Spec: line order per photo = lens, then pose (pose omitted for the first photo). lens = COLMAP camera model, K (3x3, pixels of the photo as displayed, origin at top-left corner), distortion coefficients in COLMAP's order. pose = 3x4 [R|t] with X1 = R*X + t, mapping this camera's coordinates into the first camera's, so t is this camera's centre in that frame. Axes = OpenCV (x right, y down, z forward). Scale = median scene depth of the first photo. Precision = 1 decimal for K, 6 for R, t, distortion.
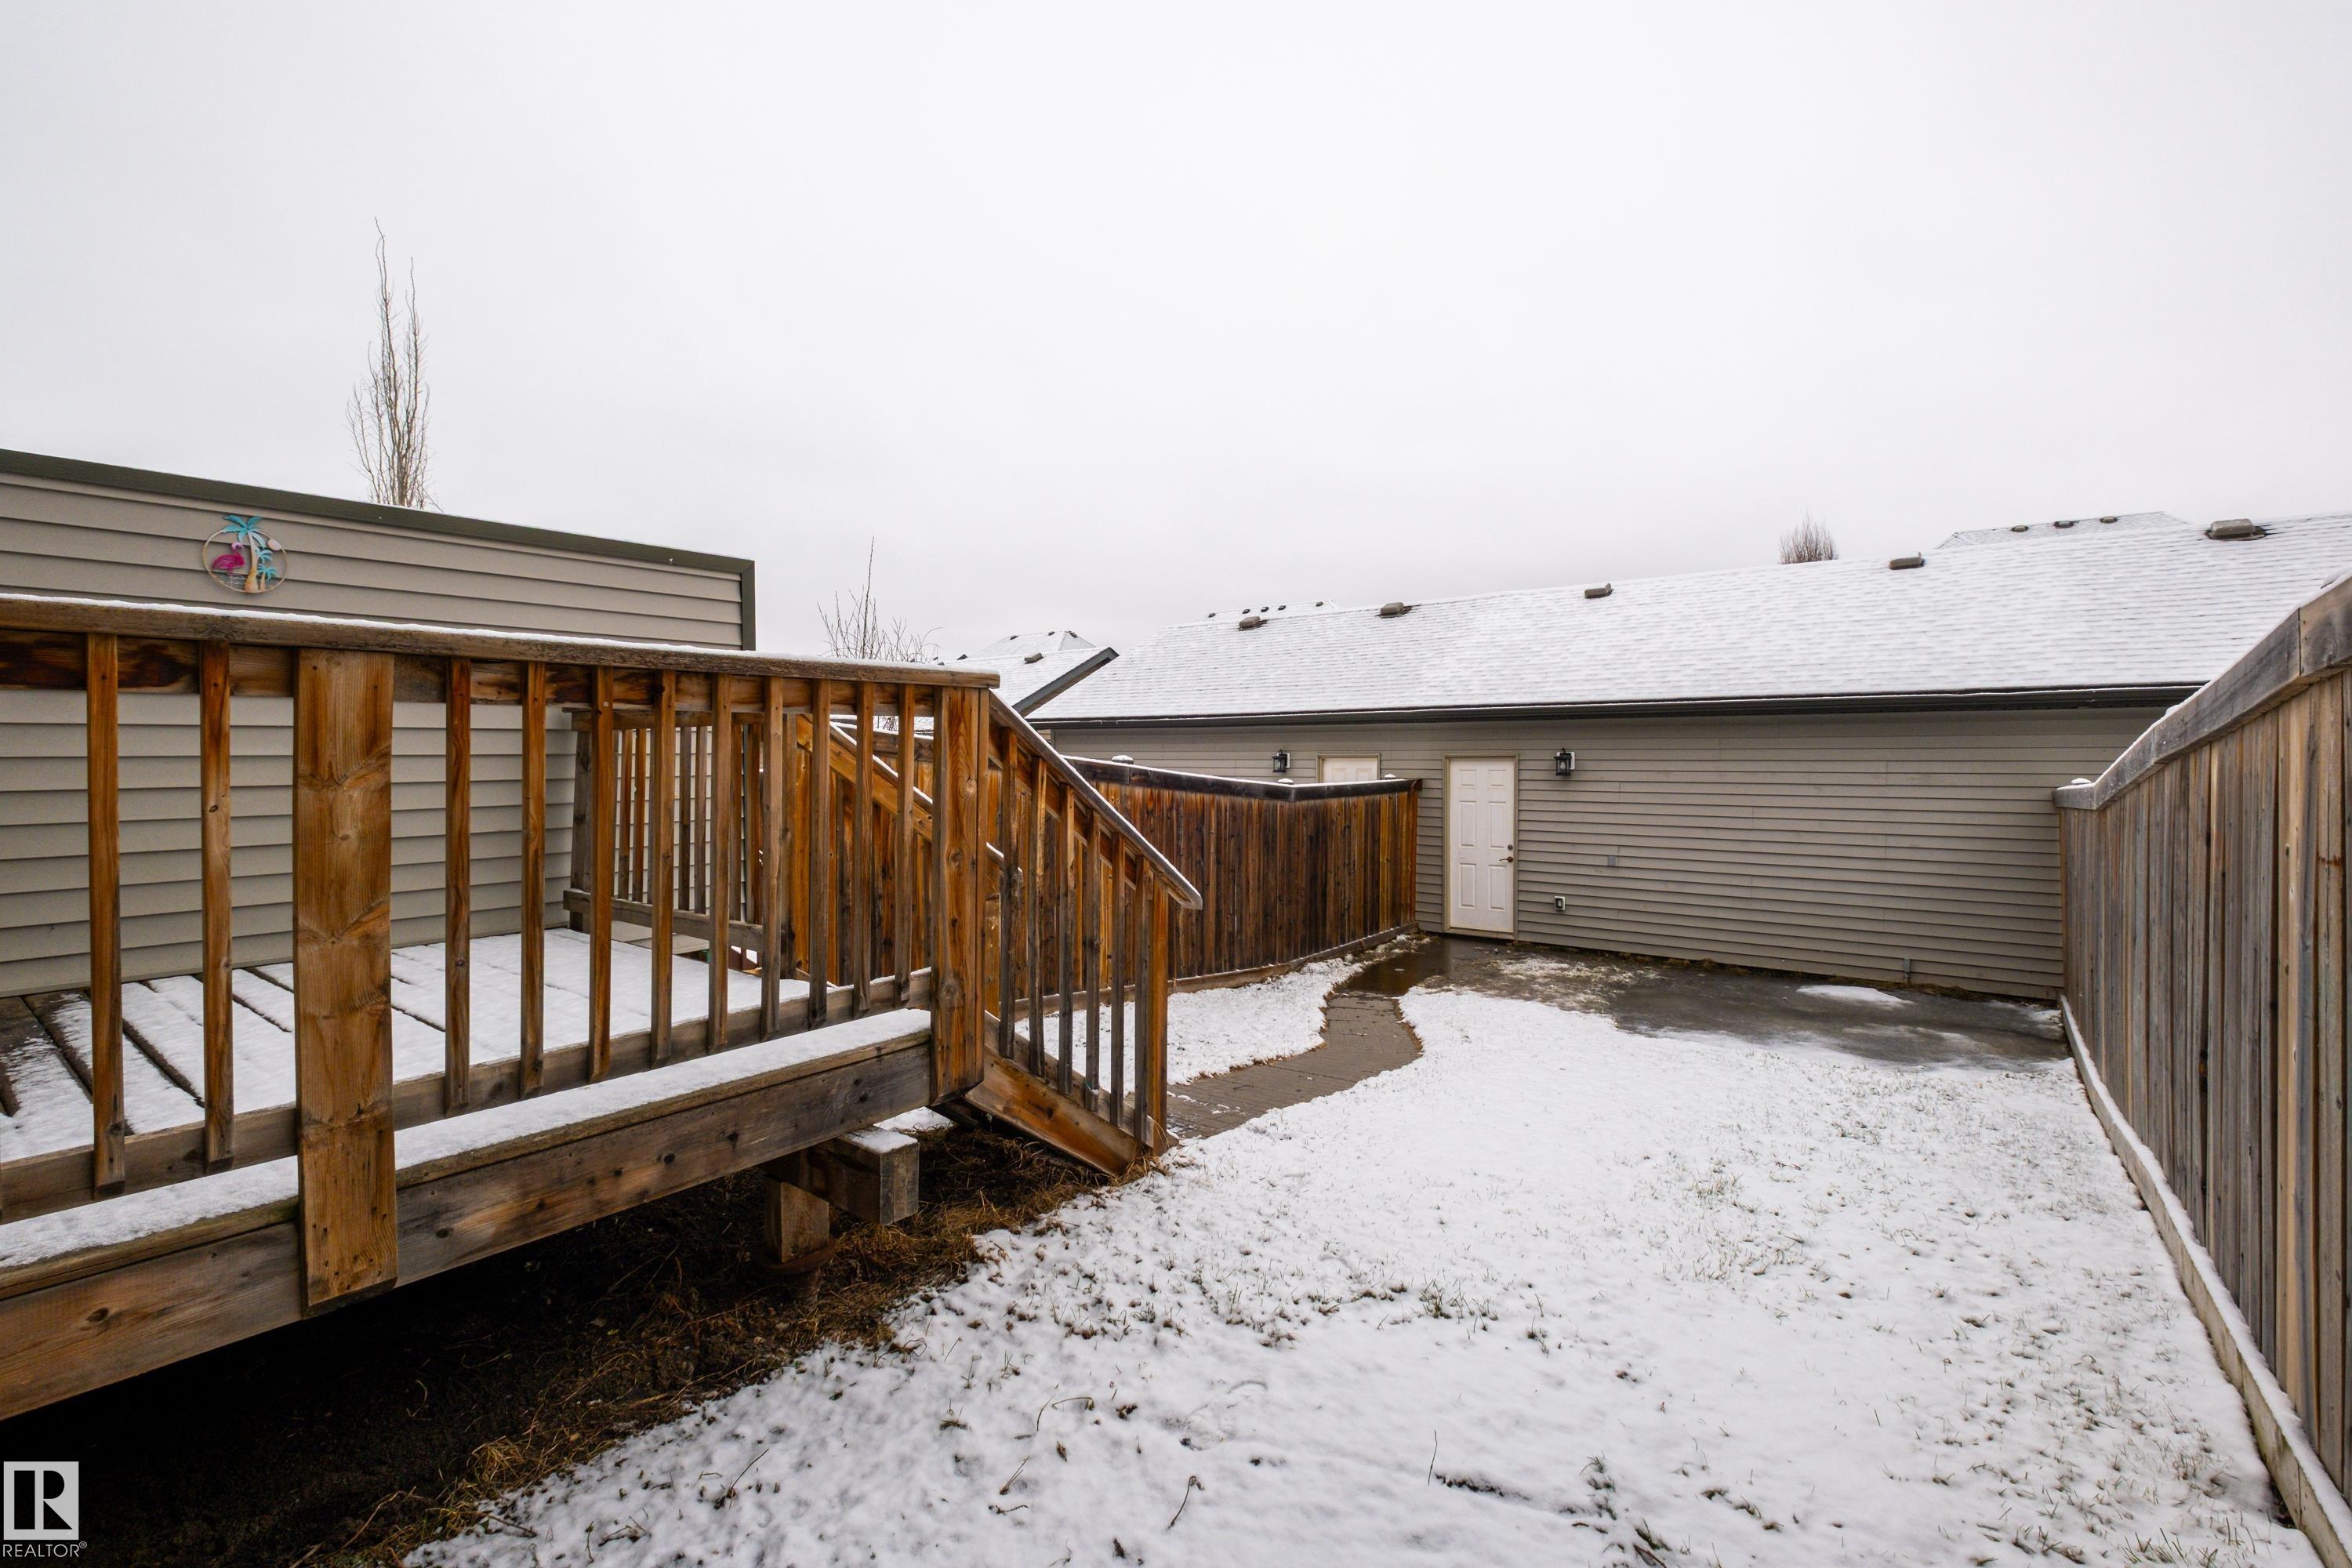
lens RADIAL K [[1028.7, 0, 1187.9], [0, 1028.7, 772.0], [0, 0, 1]] dist [0.007002, -0.004854]
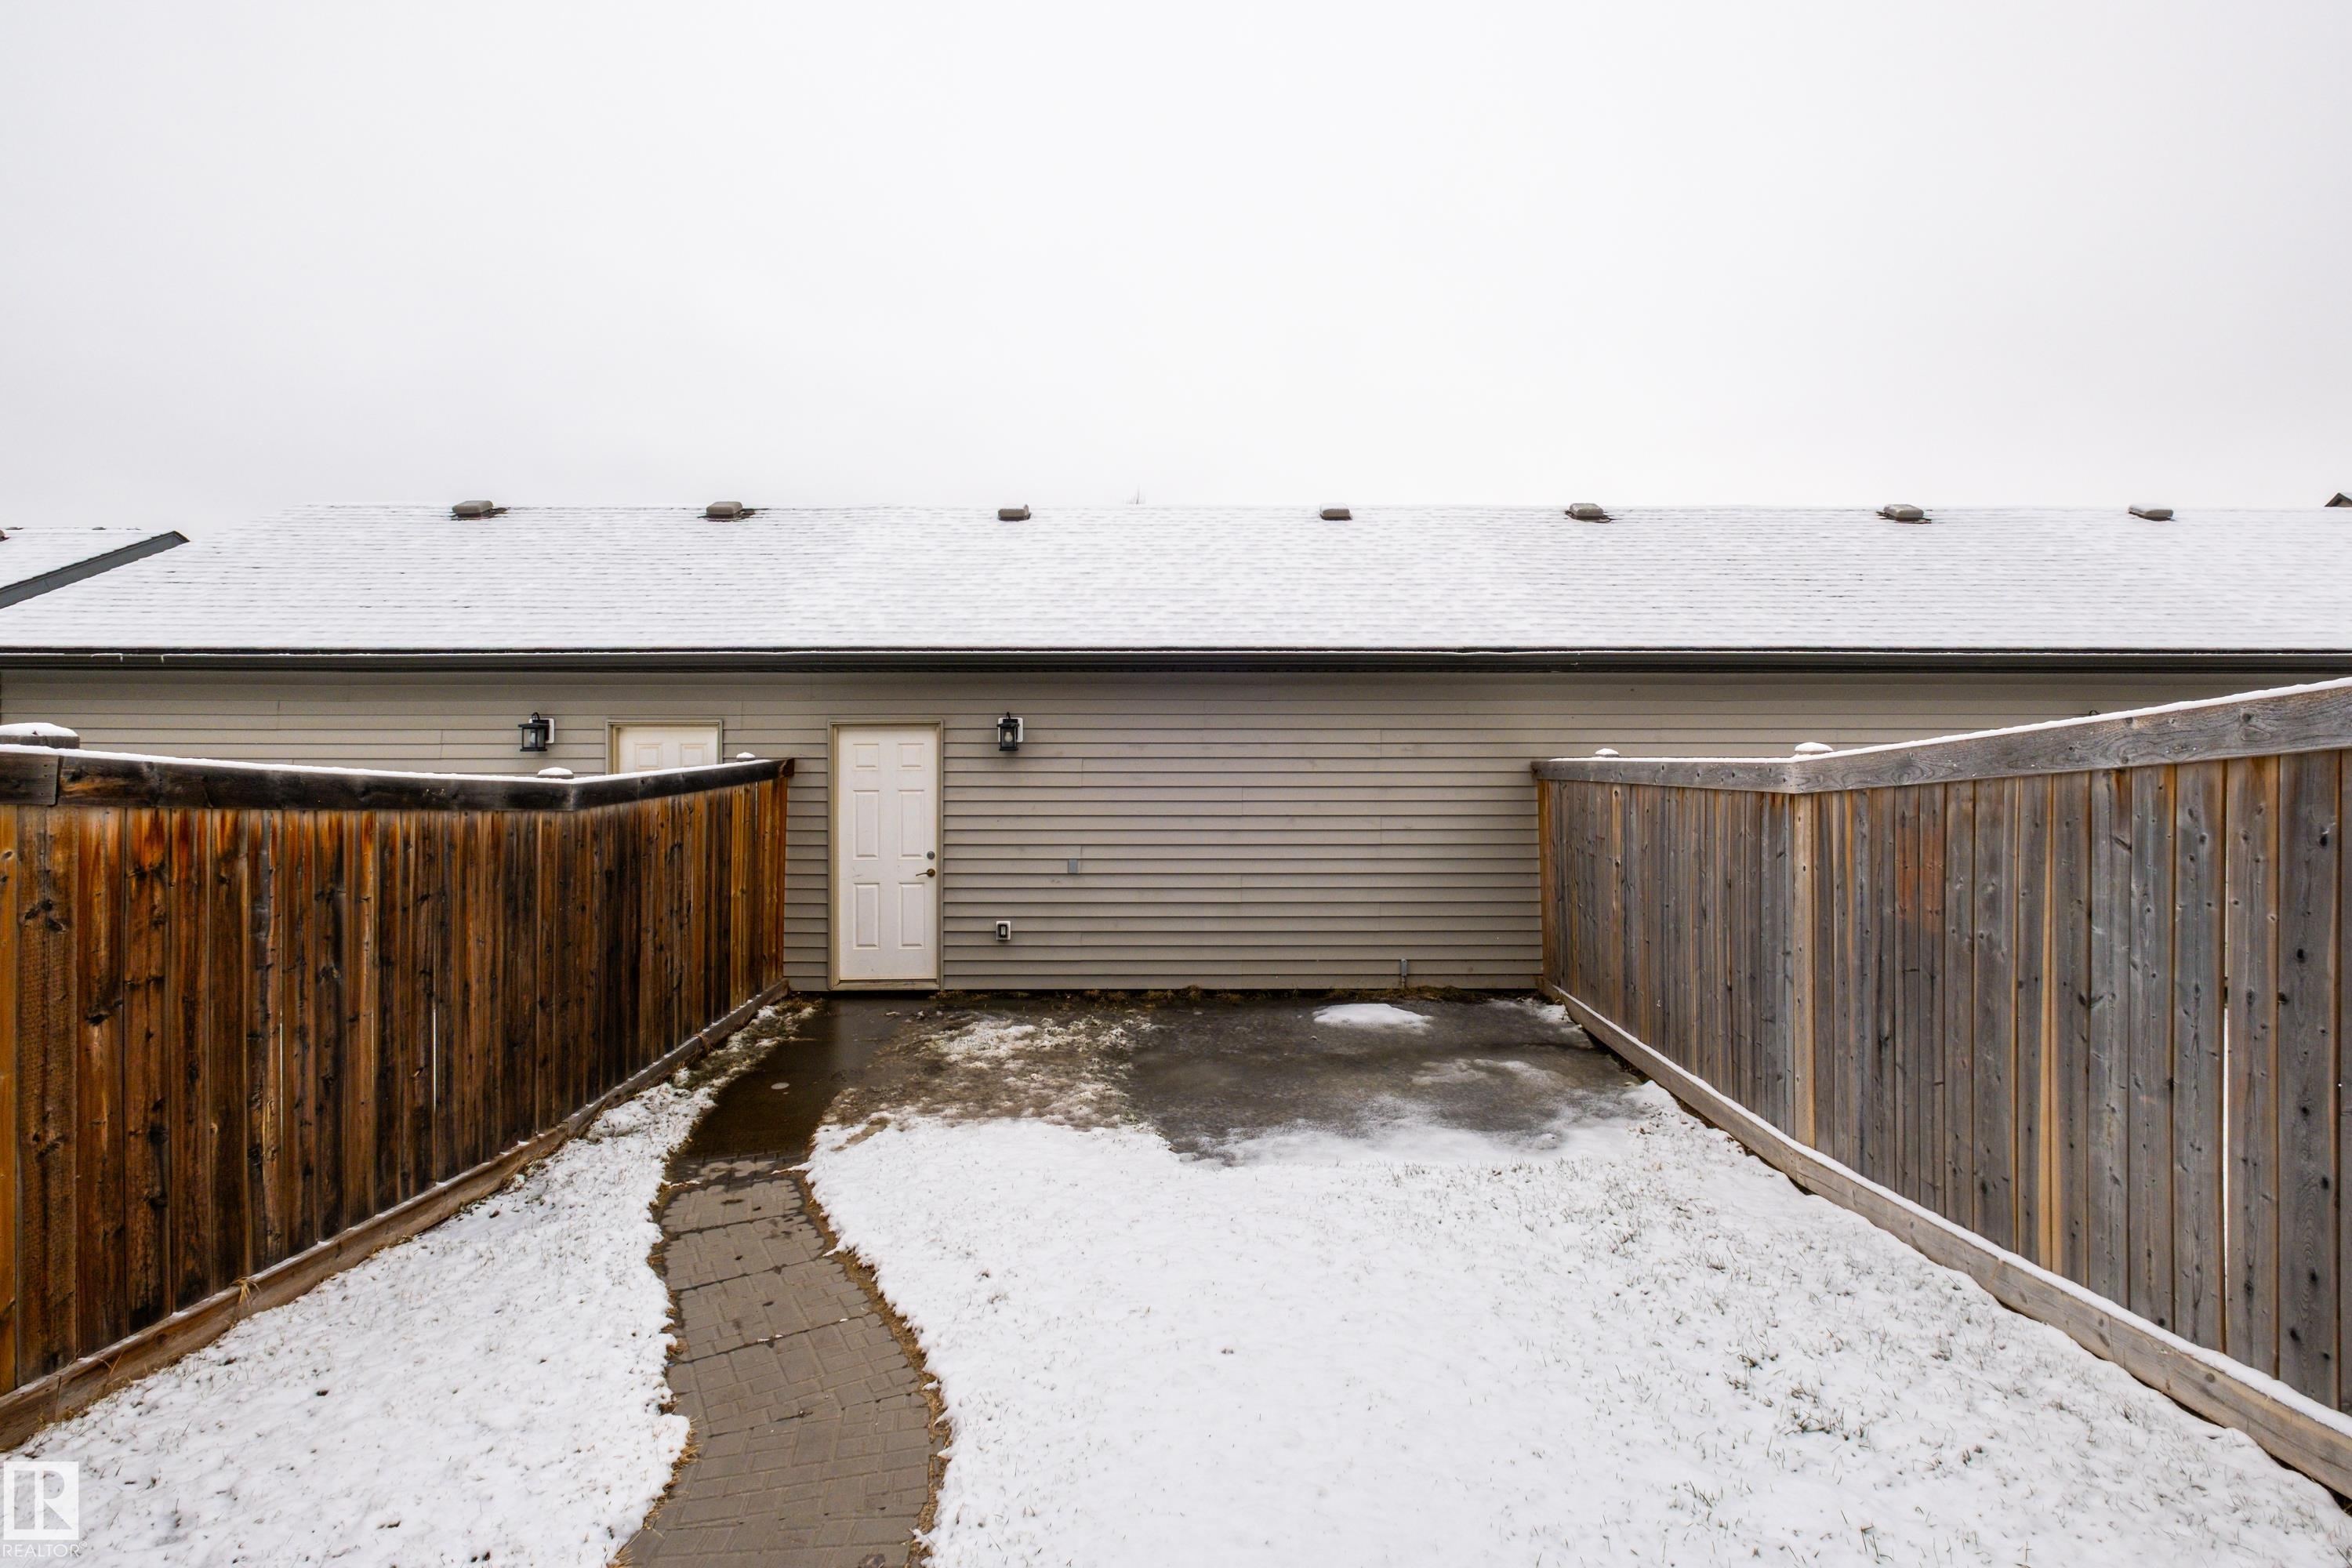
lens RADIAL K [[1060.0, 0, 1211.0], [0, 1060.0, 719.6], [0, 0, 1]] dist [0.004461, -0.004996]
pose [[0.786193, 0.001582, 0.617980, 0.022043], [0.009640, 0.999844, -0.014823, -0.005956], [-0.617906, 0.017611, 0.786054, 0.340189]]
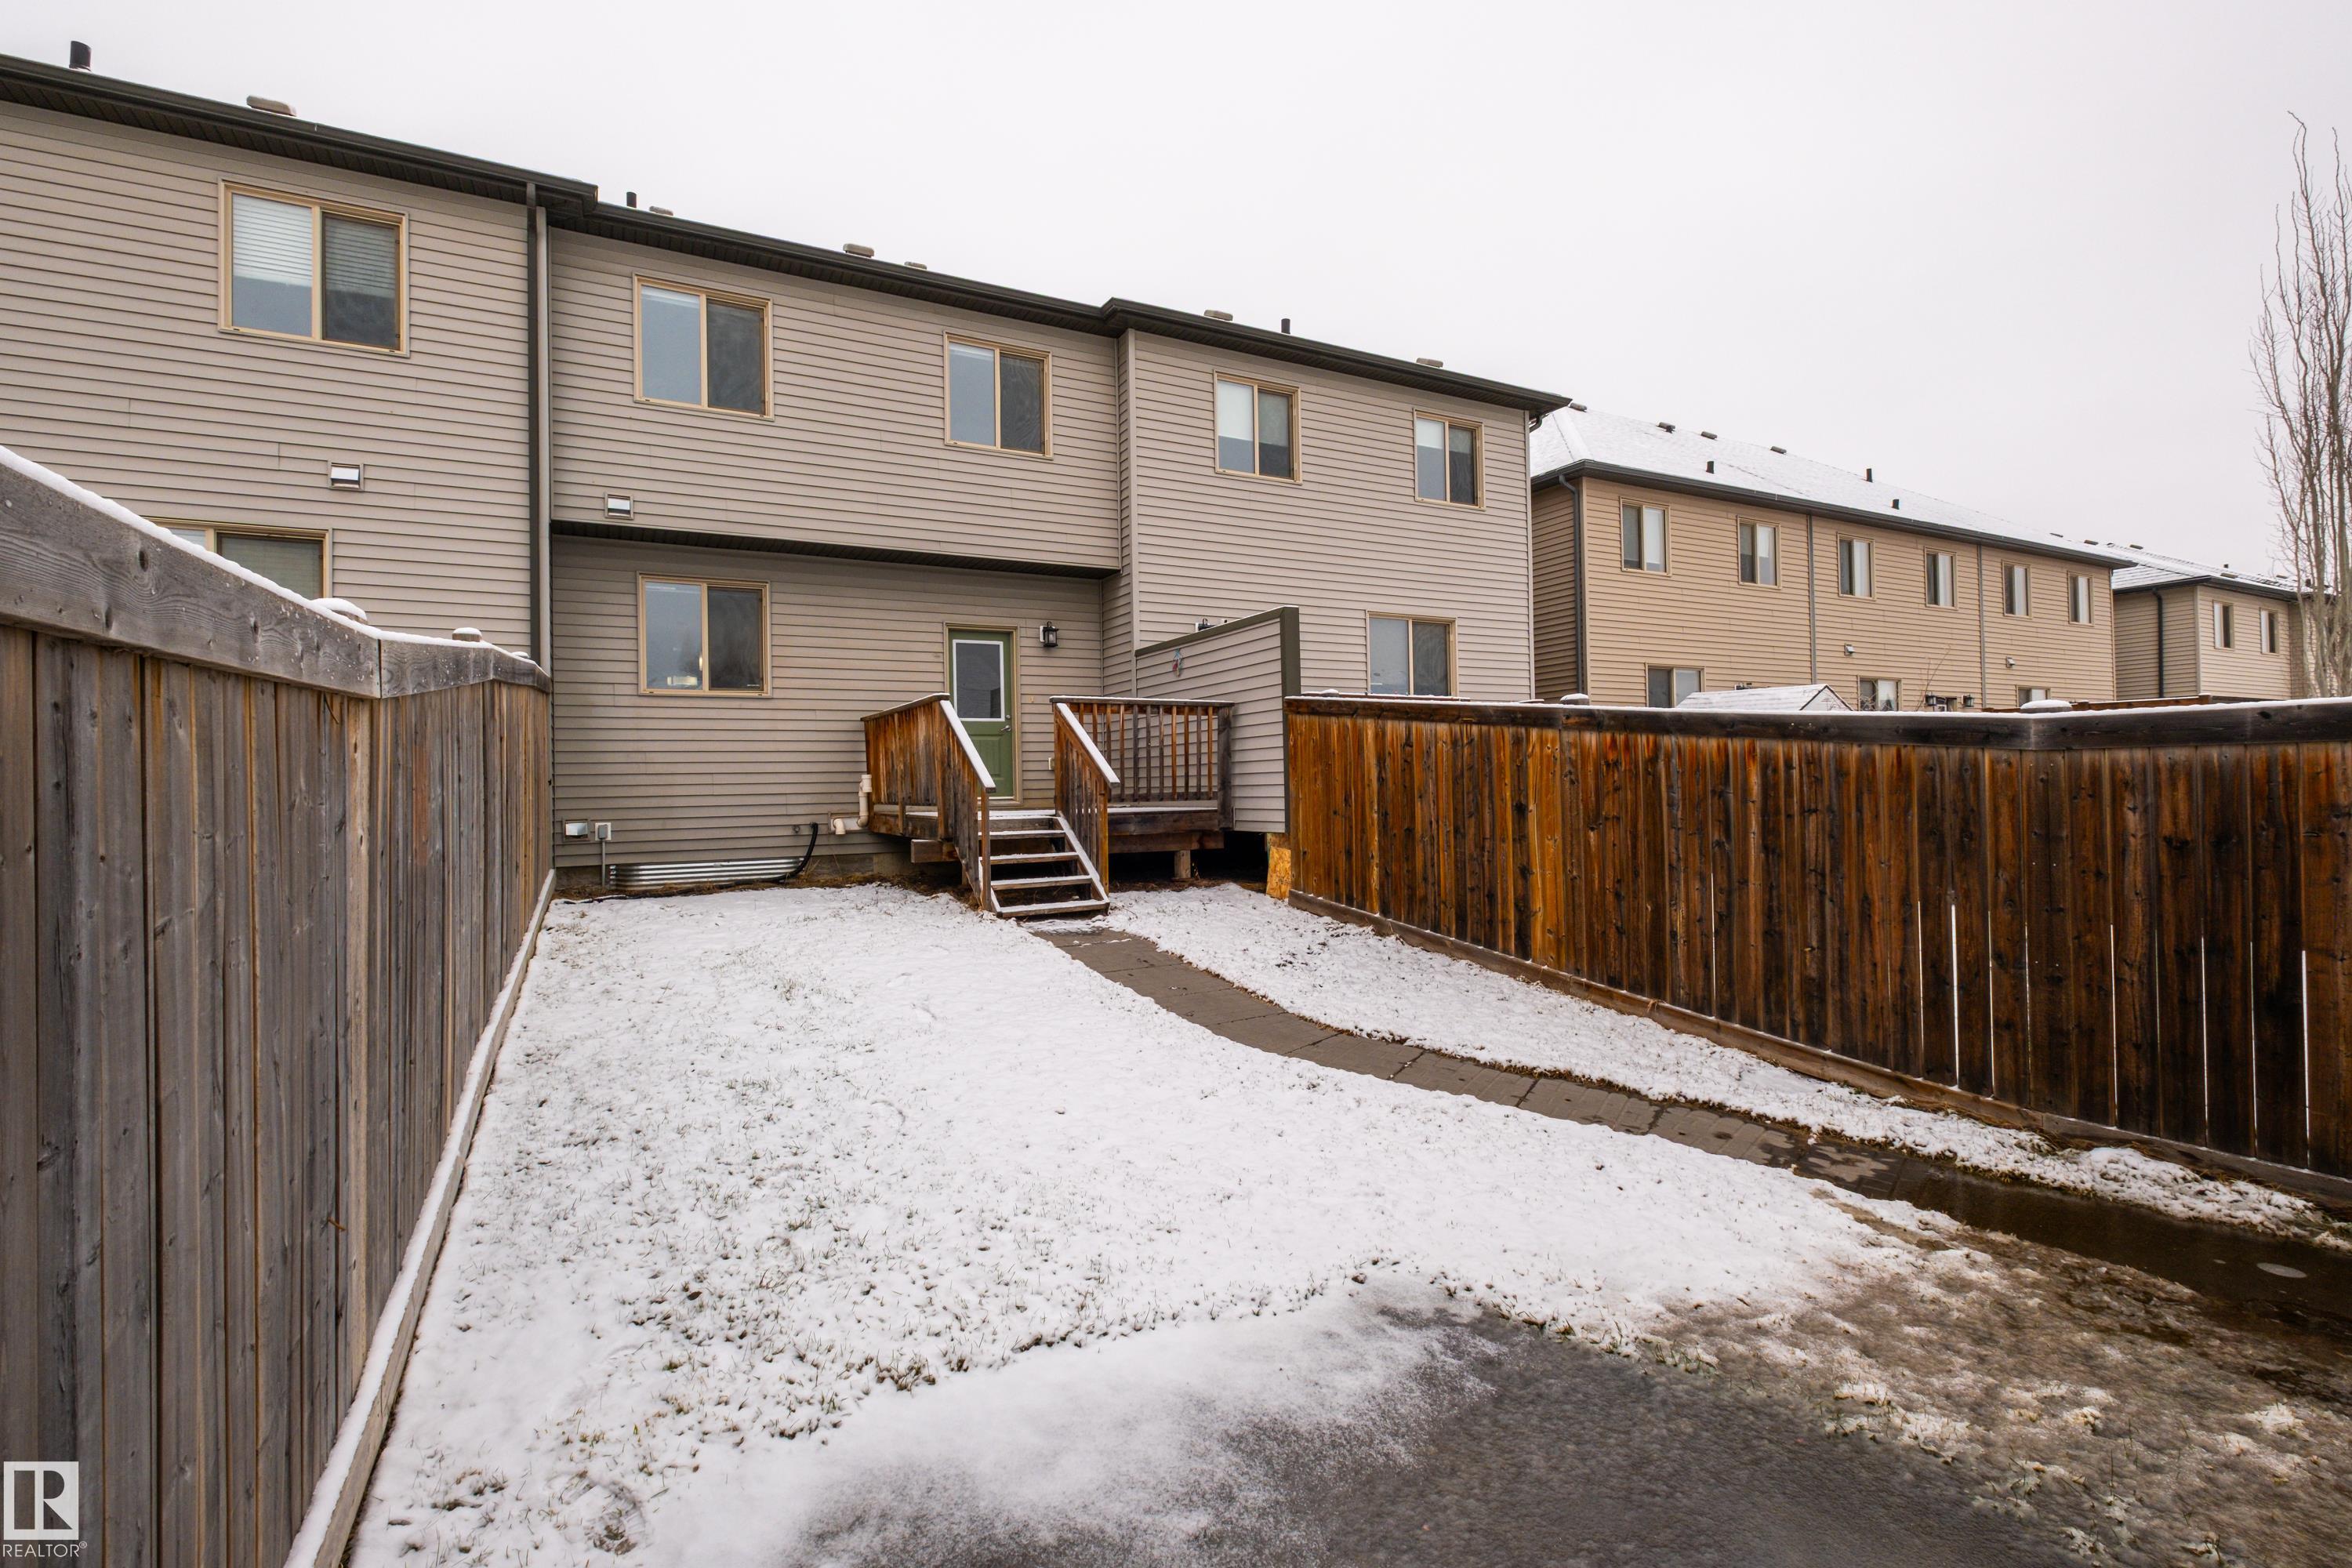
lens RADIAL K [[1028.7, 0, 1107.1], [0, 1028.7, 794.8], [0, 0, 1]] dist [0.007002, -0.004854]
pose [[-0.469465, 0.015167, -0.882821, 0.613432], [-0.002428, 0.999826, 0.018468, 0.036487], [0.882948, 0.010814, -0.469347, 0.773135]]
